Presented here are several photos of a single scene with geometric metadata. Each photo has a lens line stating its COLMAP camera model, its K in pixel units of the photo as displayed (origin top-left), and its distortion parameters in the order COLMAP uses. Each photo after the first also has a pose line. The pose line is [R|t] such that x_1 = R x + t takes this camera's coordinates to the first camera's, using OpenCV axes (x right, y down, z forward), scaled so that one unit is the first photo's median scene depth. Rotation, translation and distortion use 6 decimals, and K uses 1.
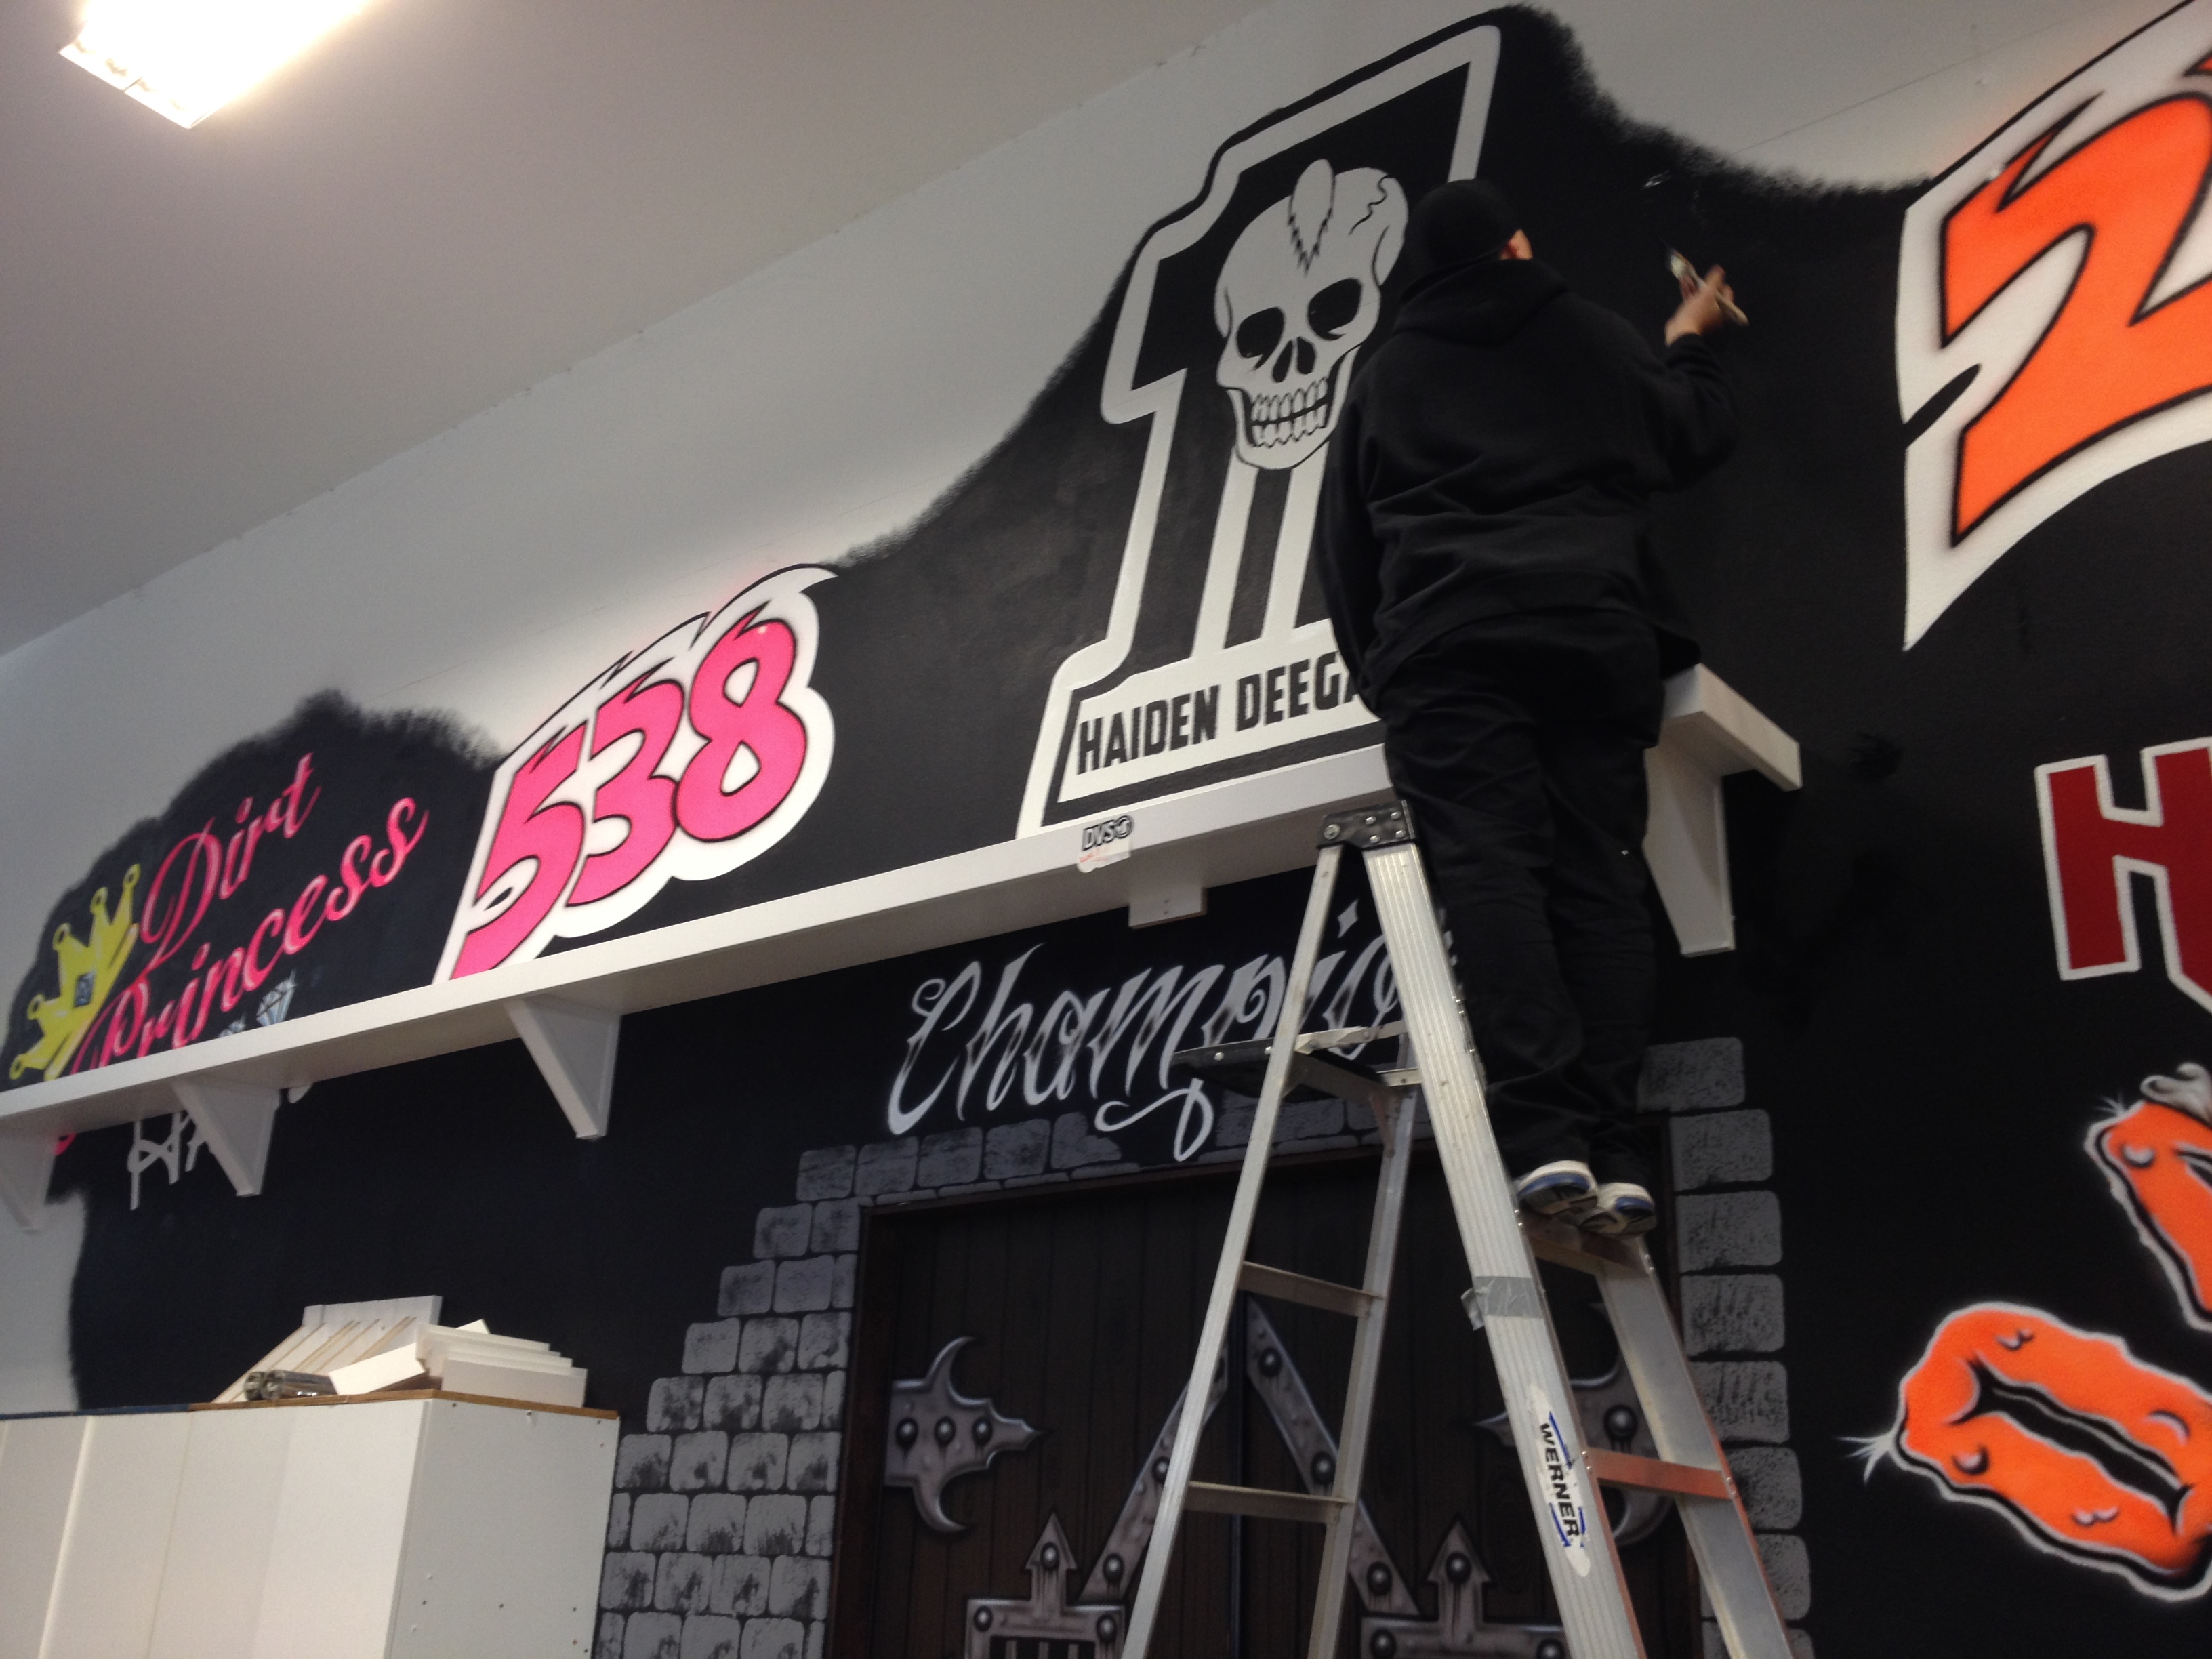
lens RADIAL K [[2057.7, 0, 1094.3], [0, 2057.7, 838.2], [0, 0, 1]] dist [0.093837, -0.159673]
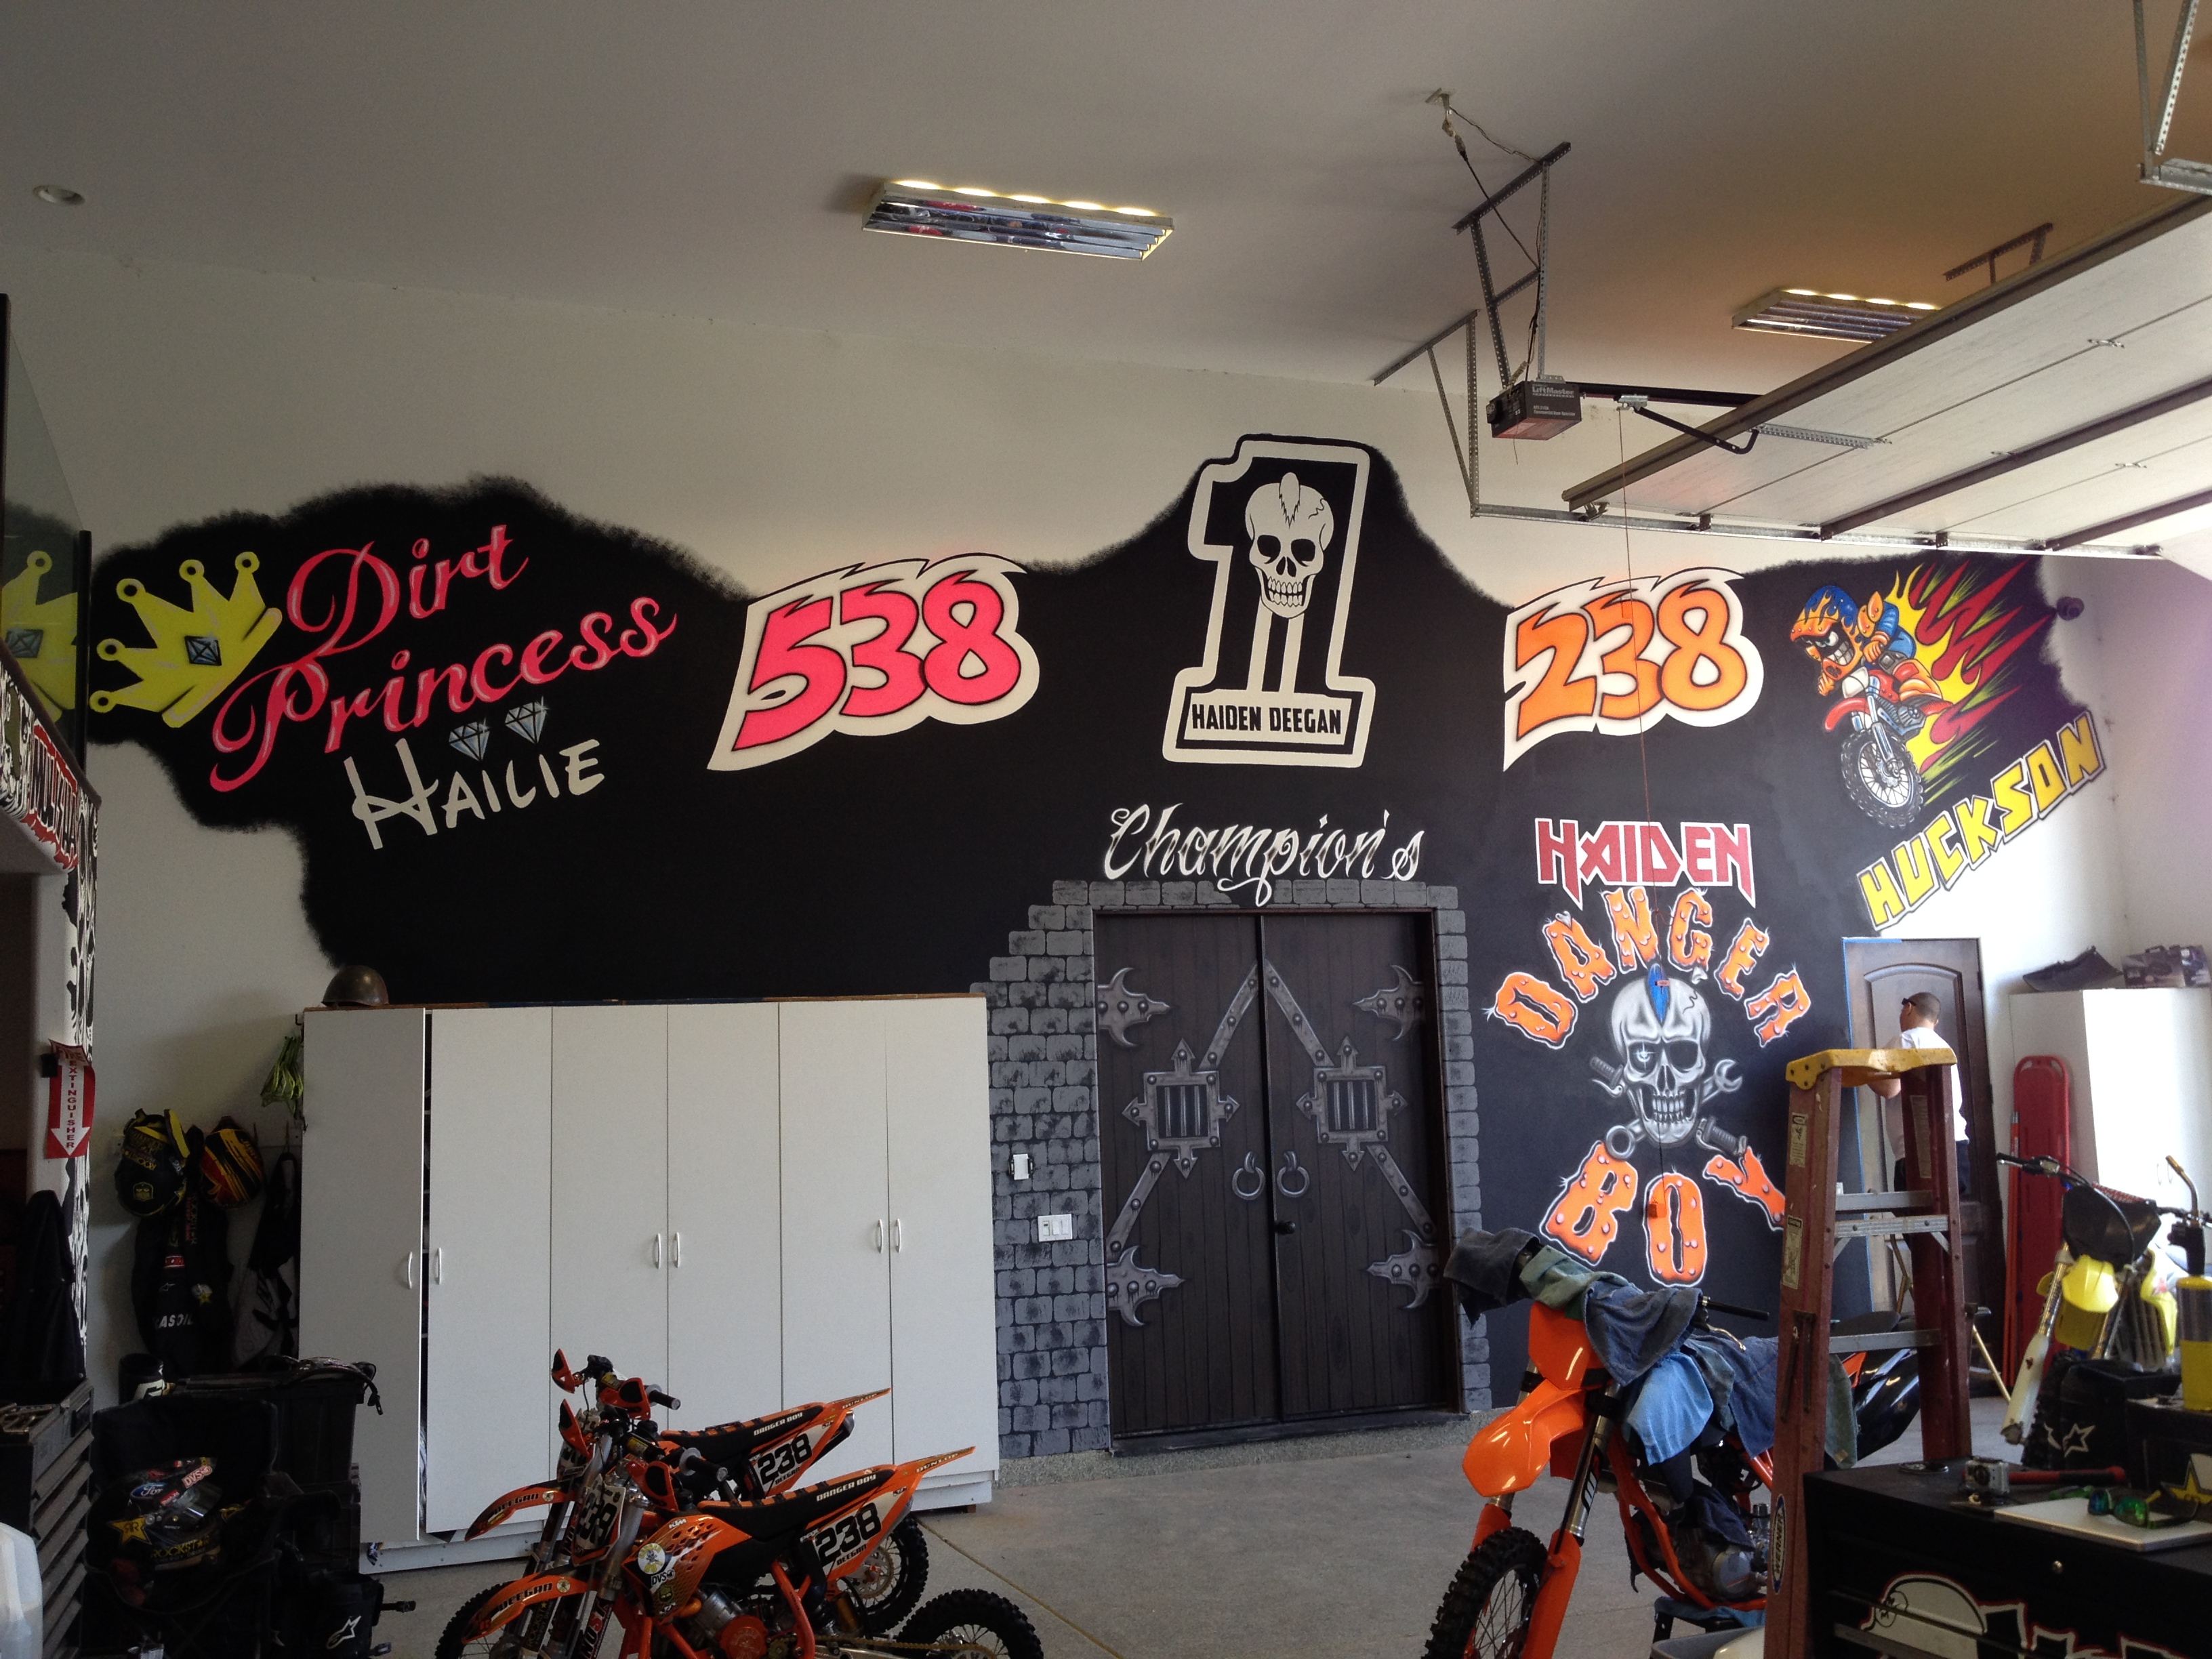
lens RADIAL K [[2013.9, 0, 1068.2], [0, 2013.9, 825.1], [0, 0, 1]] dist [0.099494, -0.196150]
pose [[0.519361, 0.040780, 0.853582, -2.022594], [-0.252191, 0.961688, 0.107501, -0.136184], [-0.816495, -0.271097, 0.509747, -0.048788]]
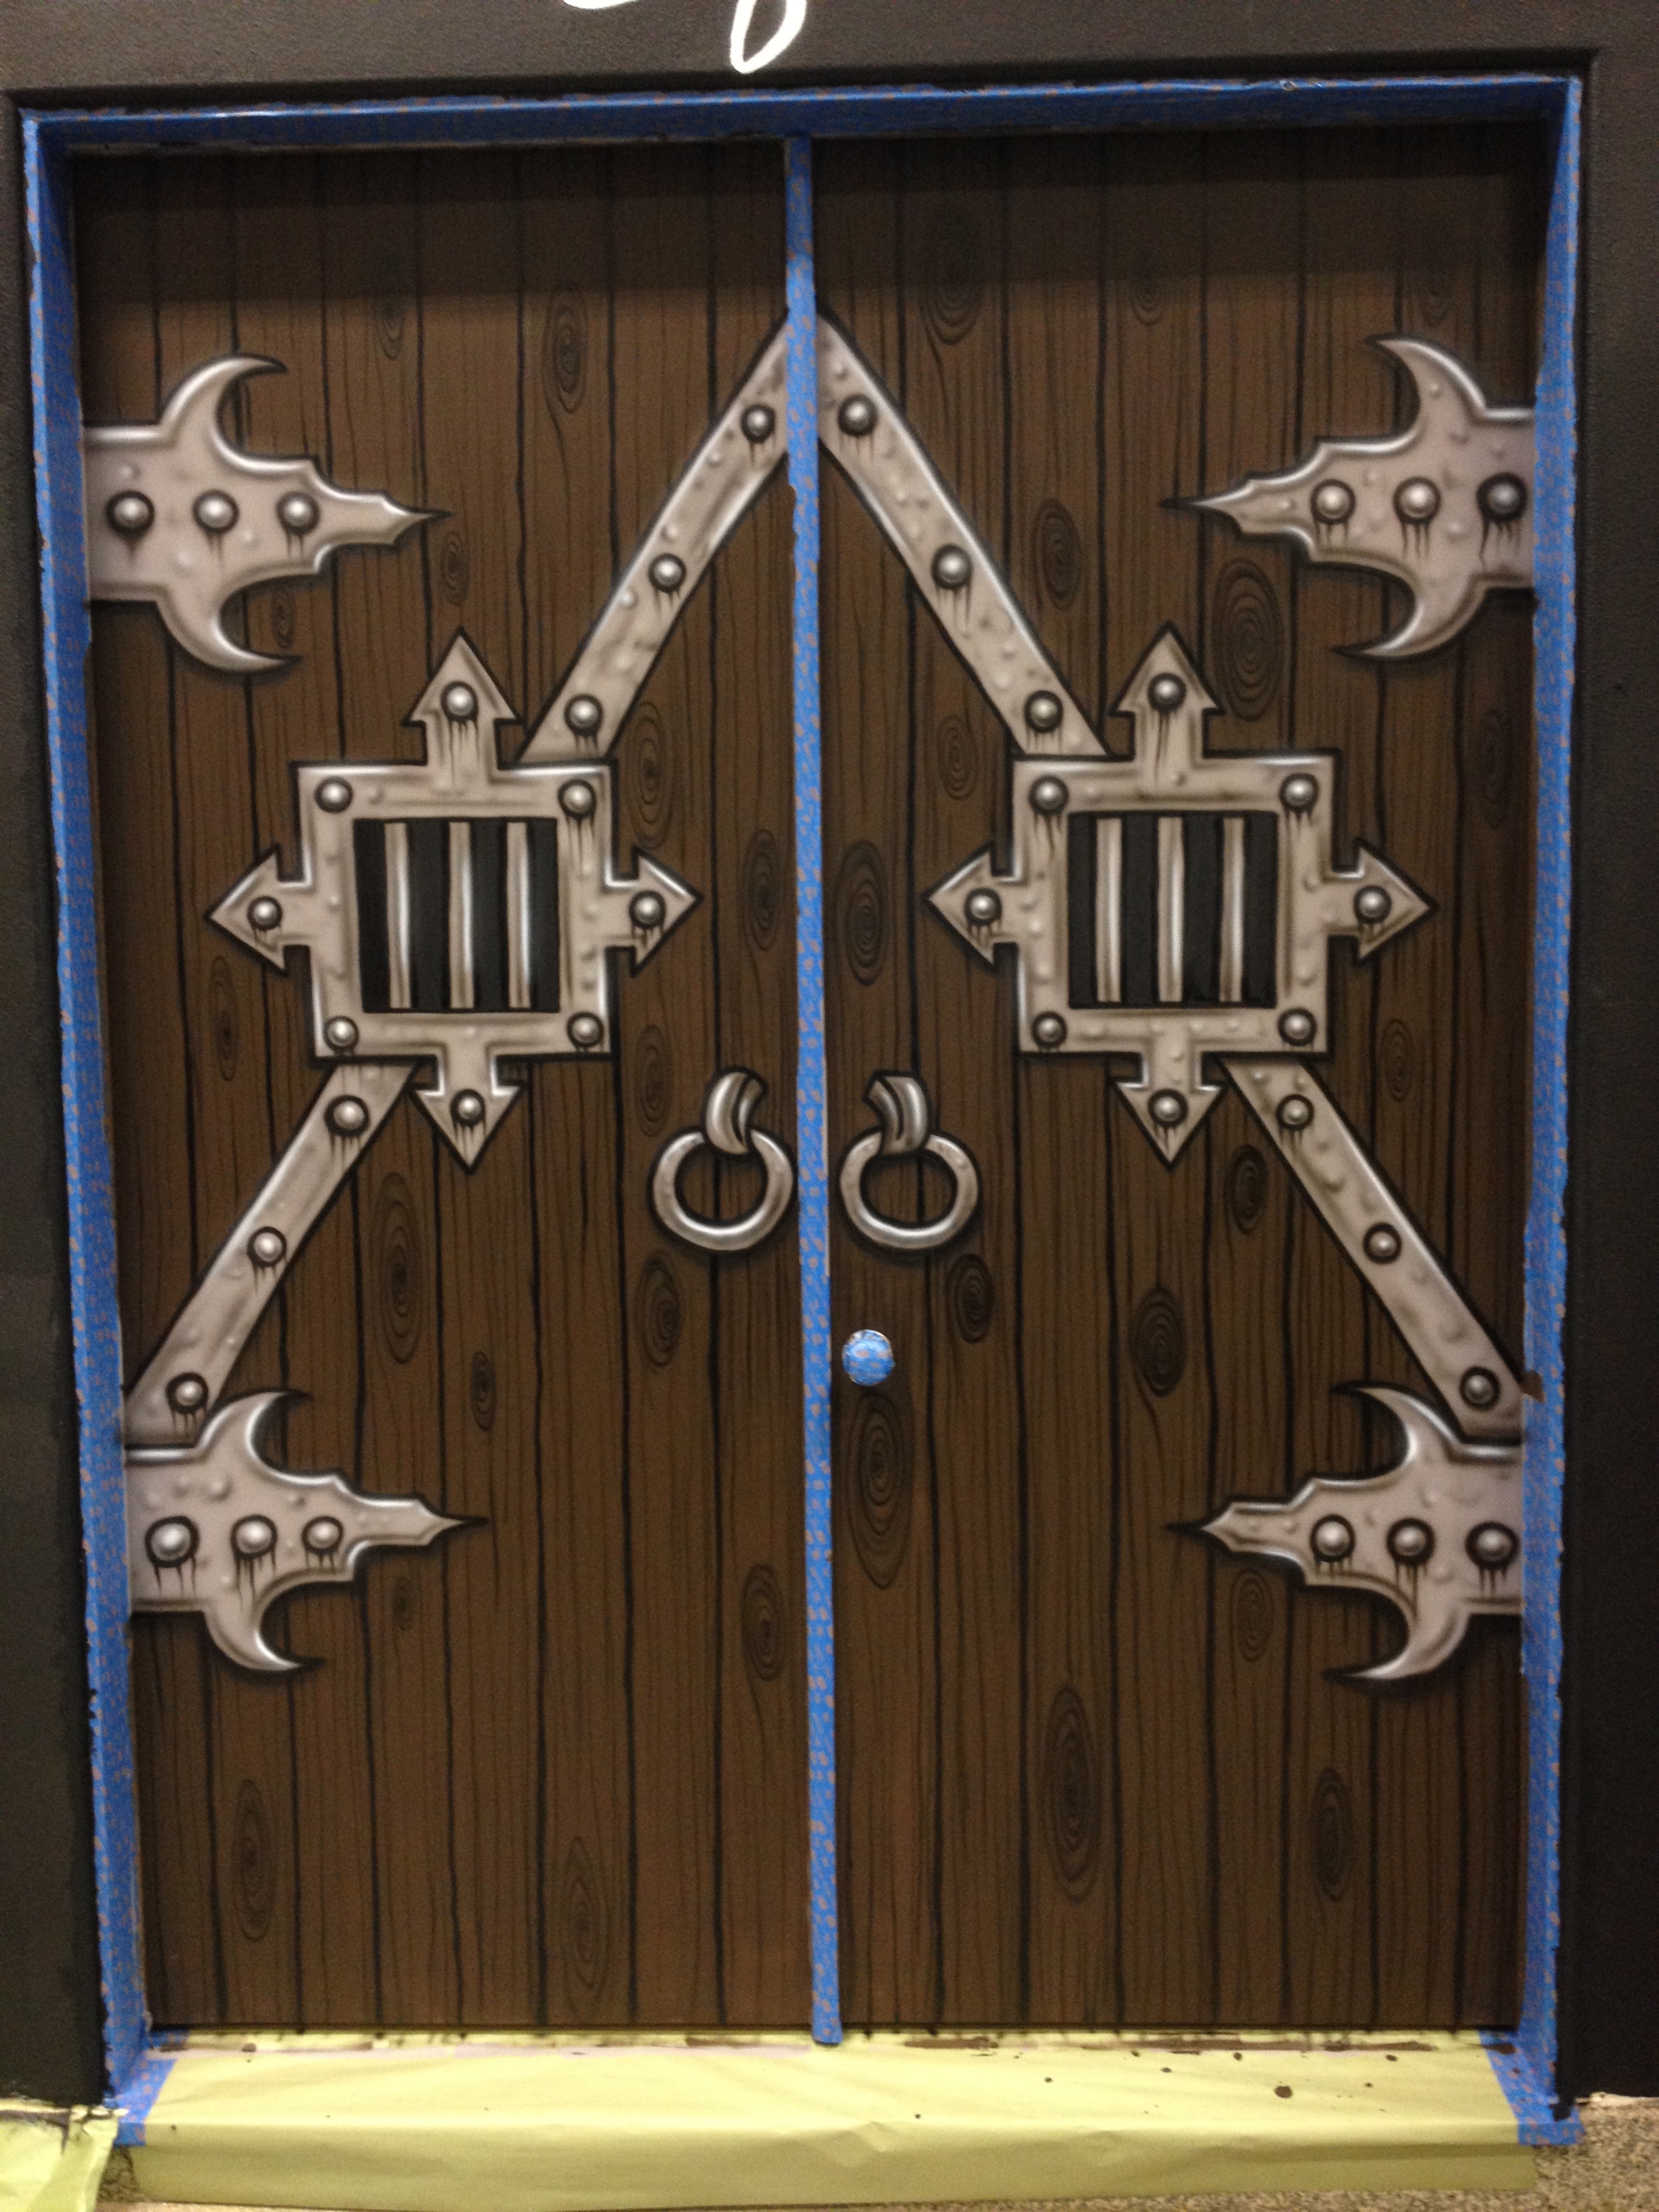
lens RADIAL K [[2086.8, 0, 843.0], [0, 2086.8, 1018.8], [0, 0, 1]] dist [0.107359, -0.211370]
pose [[0.796153, -0.100999, 0.596607, -0.306412], [-0.169263, 0.909437, 0.379835, 0.153127], [-0.580939, -0.403390, 0.706956, 0.390538]]
